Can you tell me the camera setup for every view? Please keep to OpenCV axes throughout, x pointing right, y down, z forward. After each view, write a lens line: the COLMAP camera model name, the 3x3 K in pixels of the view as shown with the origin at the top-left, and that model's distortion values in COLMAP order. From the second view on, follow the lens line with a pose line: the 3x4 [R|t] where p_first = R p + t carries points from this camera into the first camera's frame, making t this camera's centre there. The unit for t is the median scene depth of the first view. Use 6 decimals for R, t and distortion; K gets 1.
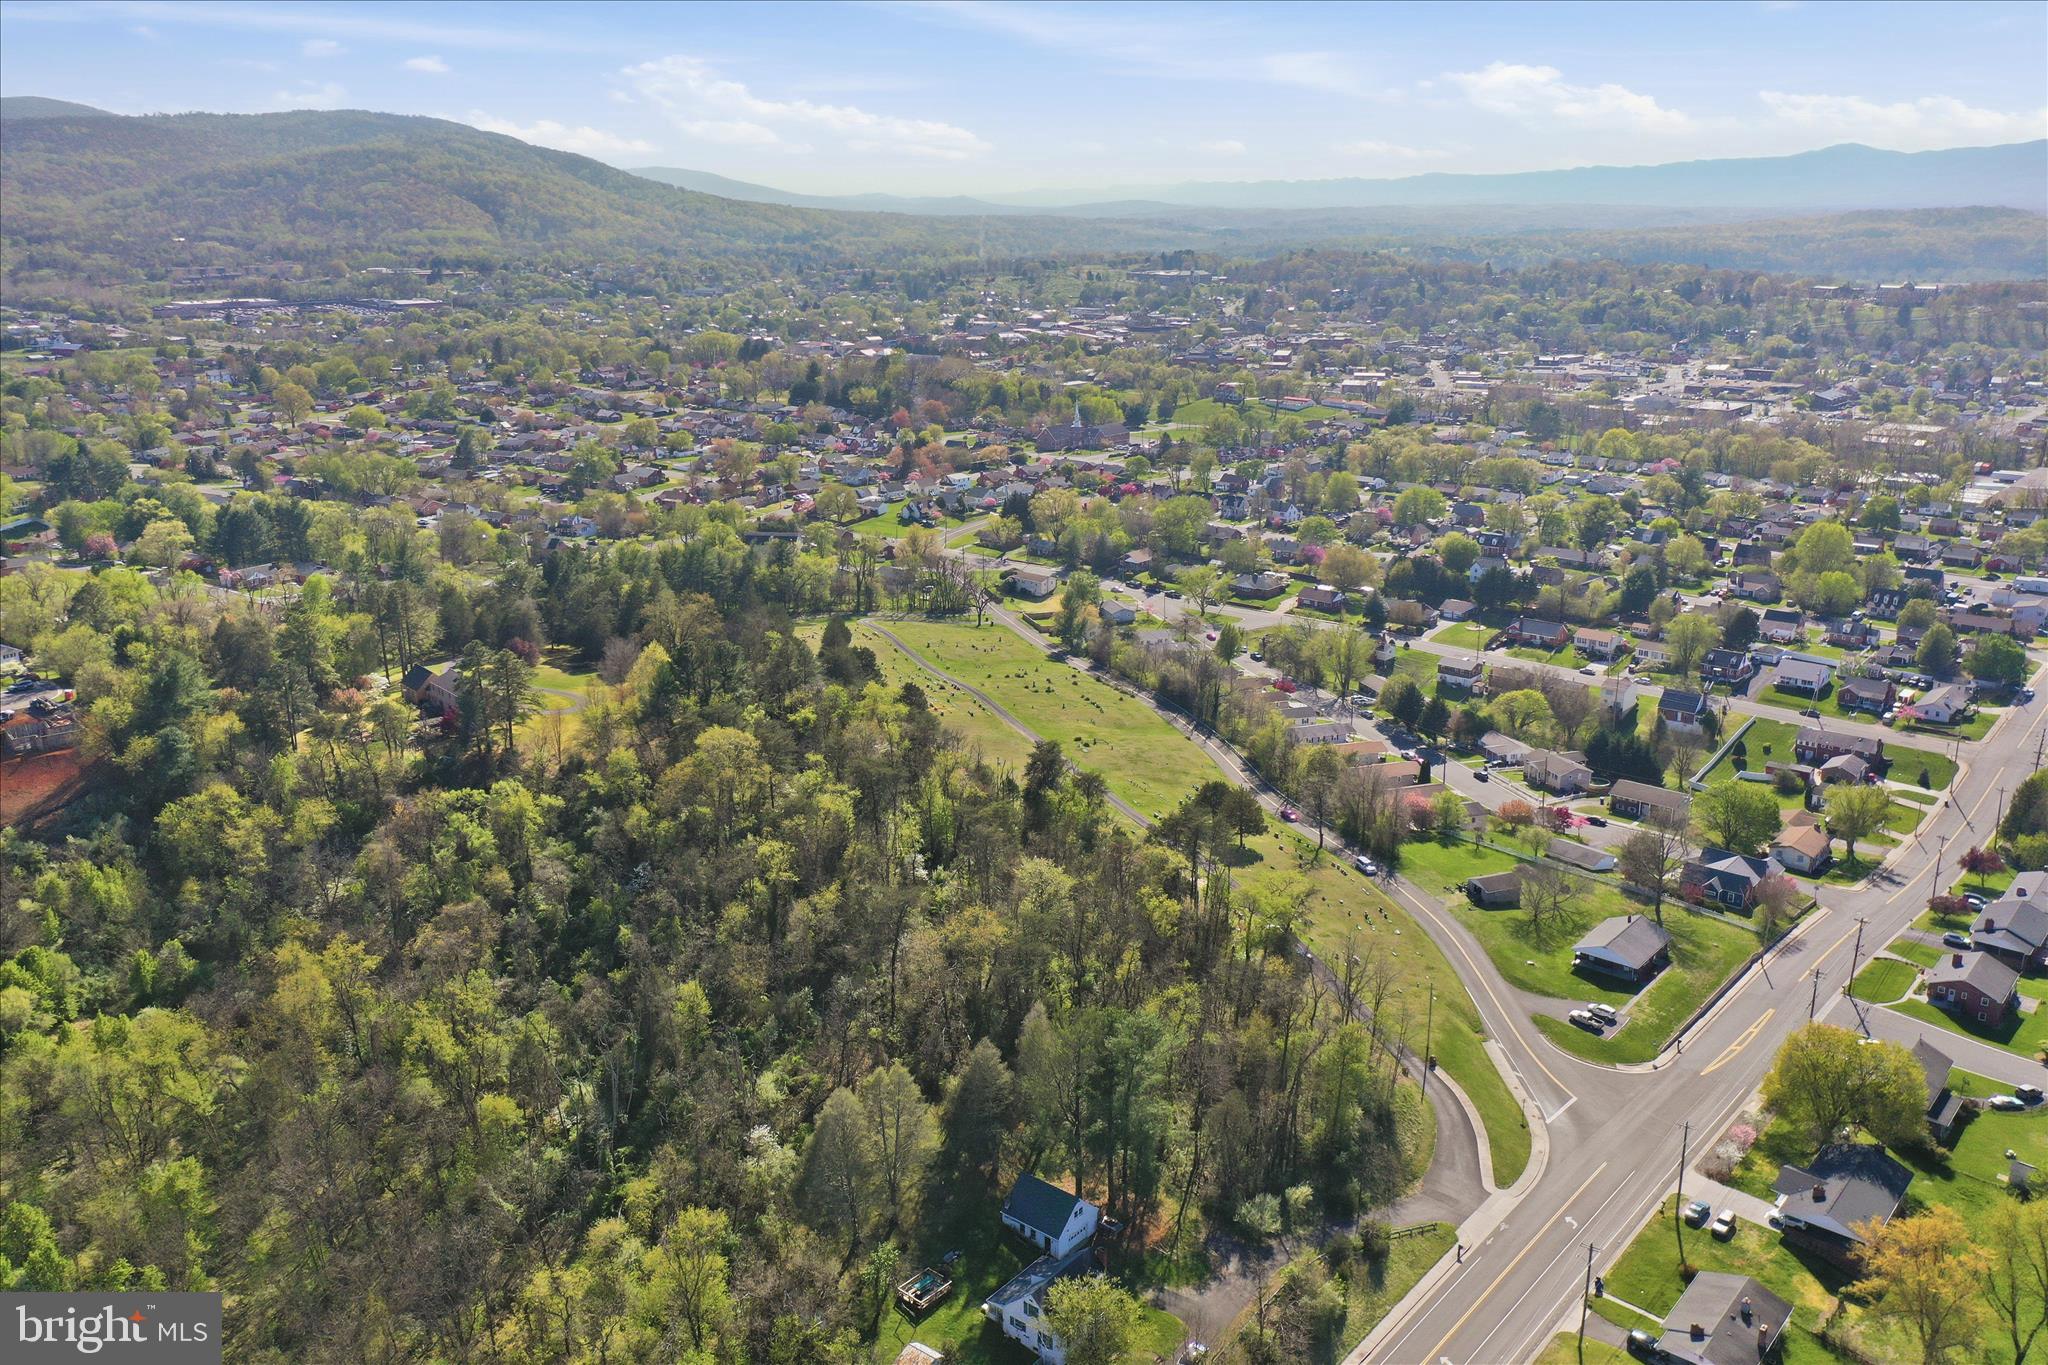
lens RADIAL K [[1619.4, 0, 1022.6], [0, 1619.4, 637.9], [0, 0, 1]] dist [-0.001370, -0.002768]
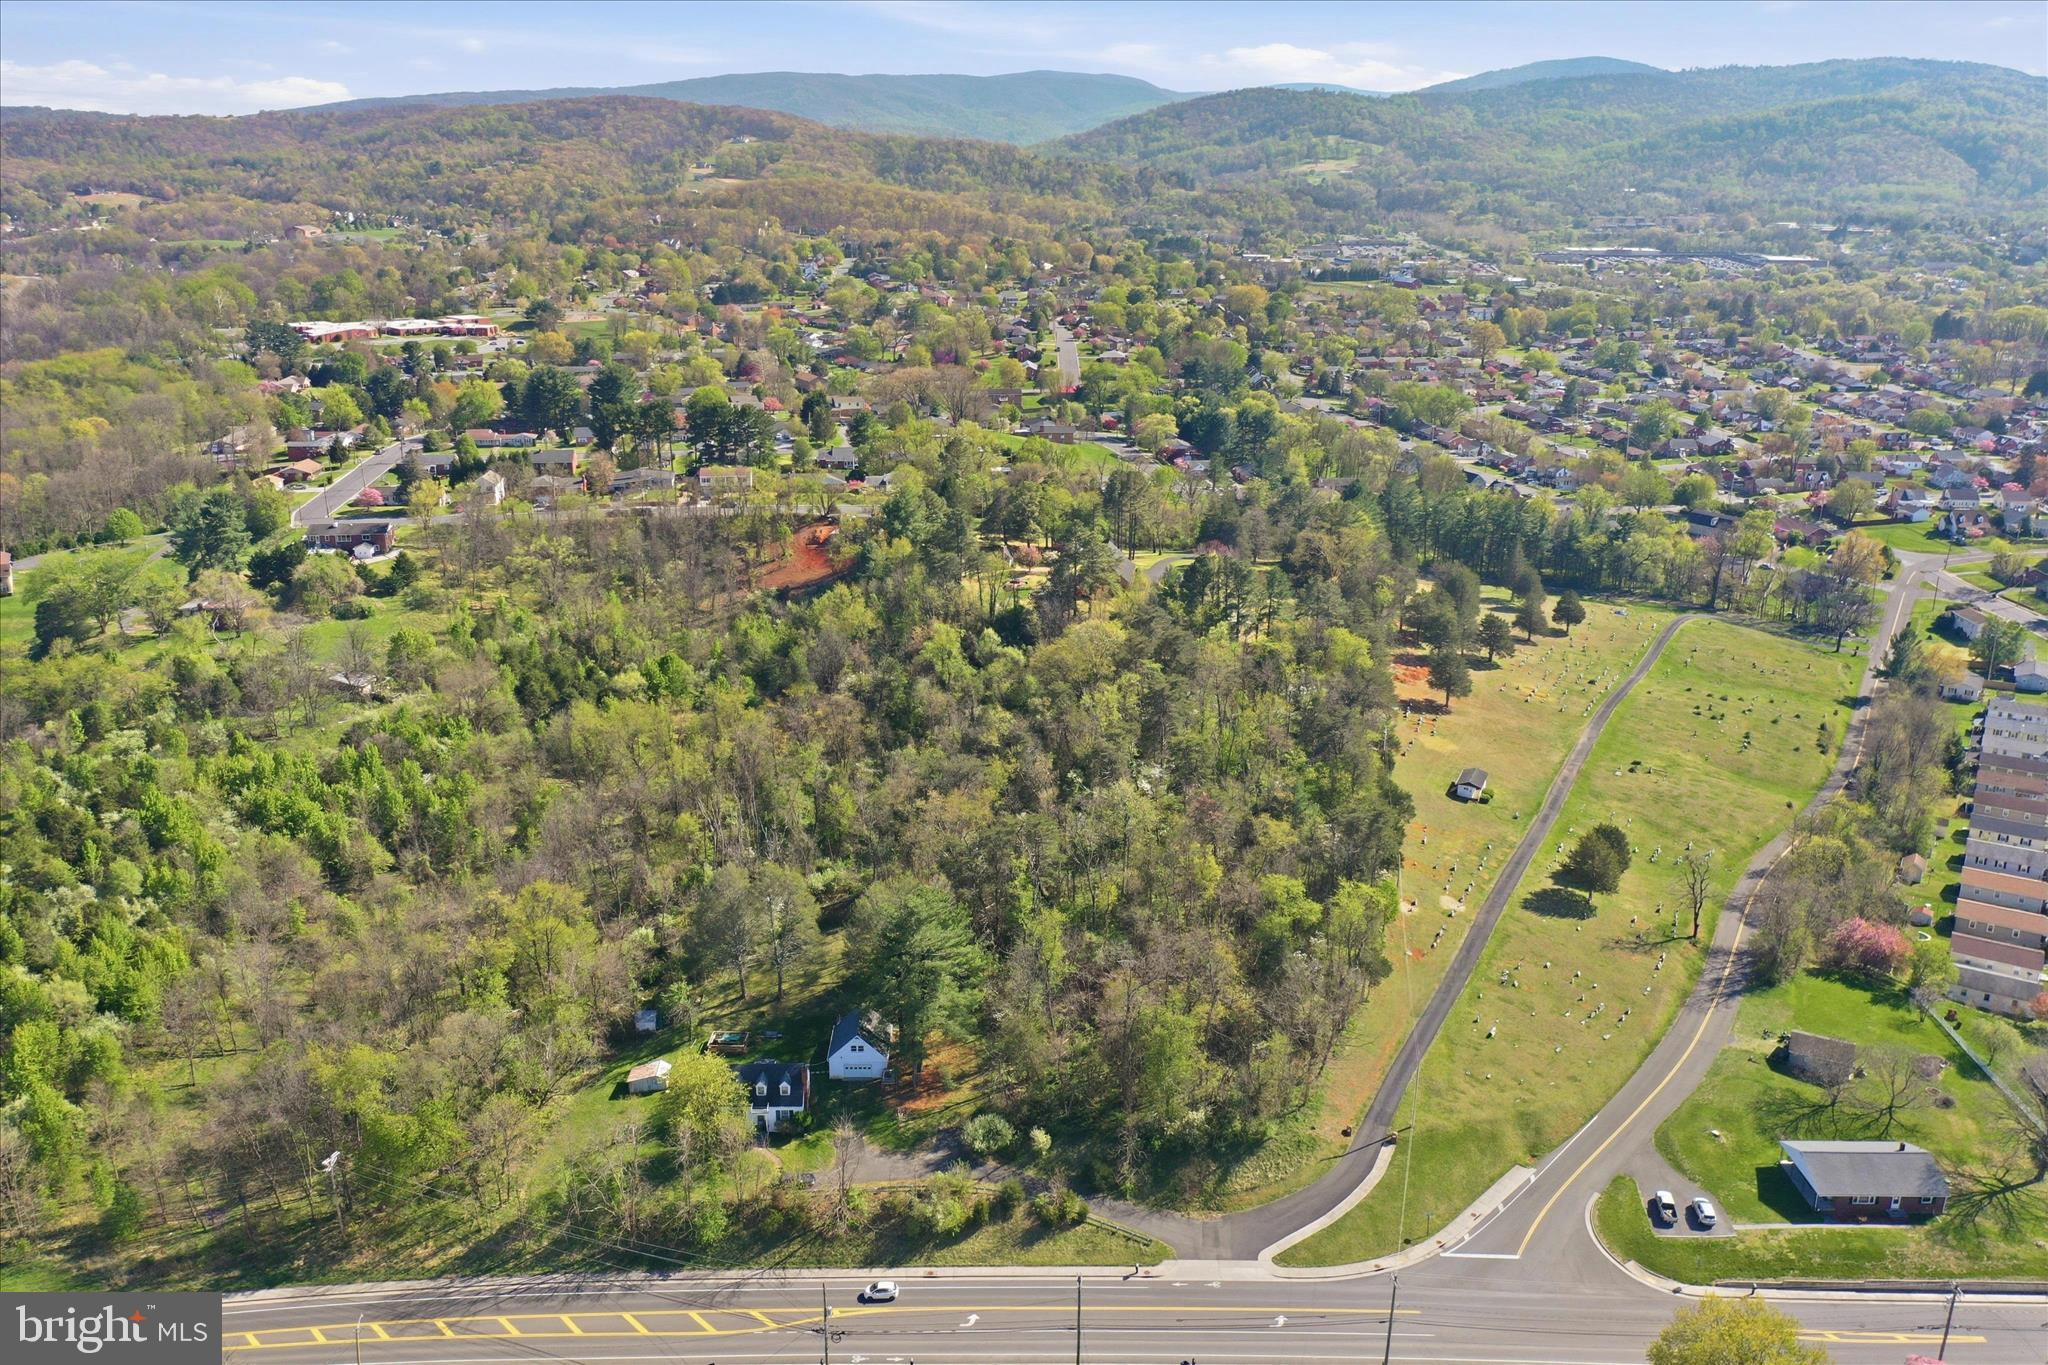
lens RADIAL K [[1619.4, 0, 1022.8], [0, 1619.4, 675.5], [0, 0, 1]] dist [-0.001370, -0.002768]
pose [[0.647137, 0.235688, -0.725027, 0.355661], [-0.201249, 0.970092, 0.135723, -0.028323], [0.735331, 0.058080, 0.675214, 0.132454]]
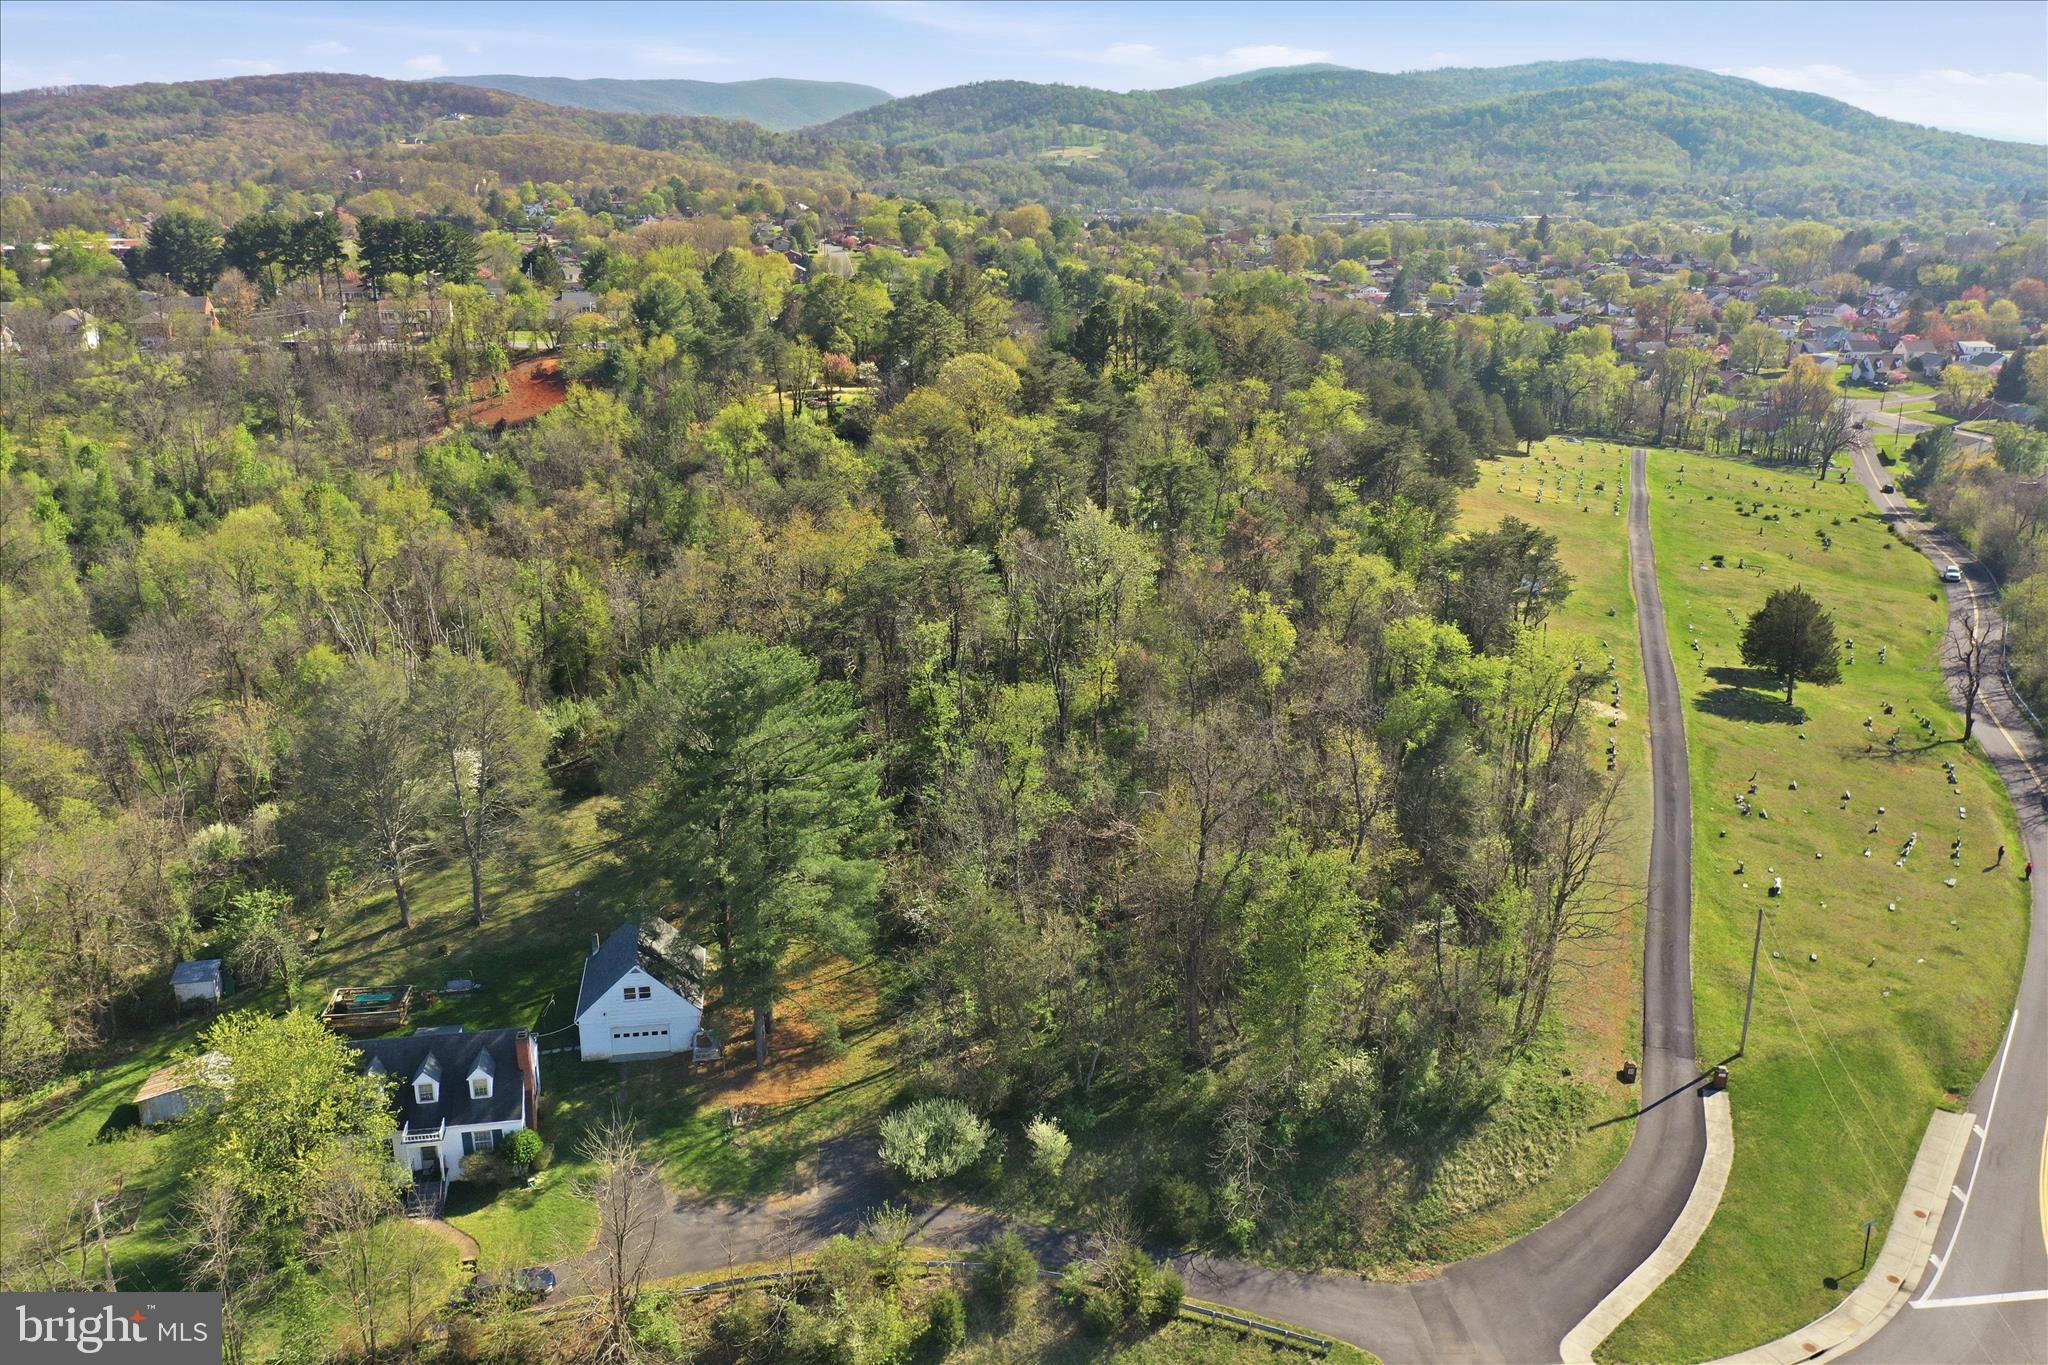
lens RADIAL K [[1619.4, 0, 1021.6], [0, 1619.4, 675.5], [0, 0, 1]] dist [-0.001370, -0.002768]
pose [[0.756614, 0.194170, -0.624366, 0.186730], [-0.170004, 0.980468, 0.098900, 0.073019], [0.631374, 0.031315, 0.774846, 0.274646]]
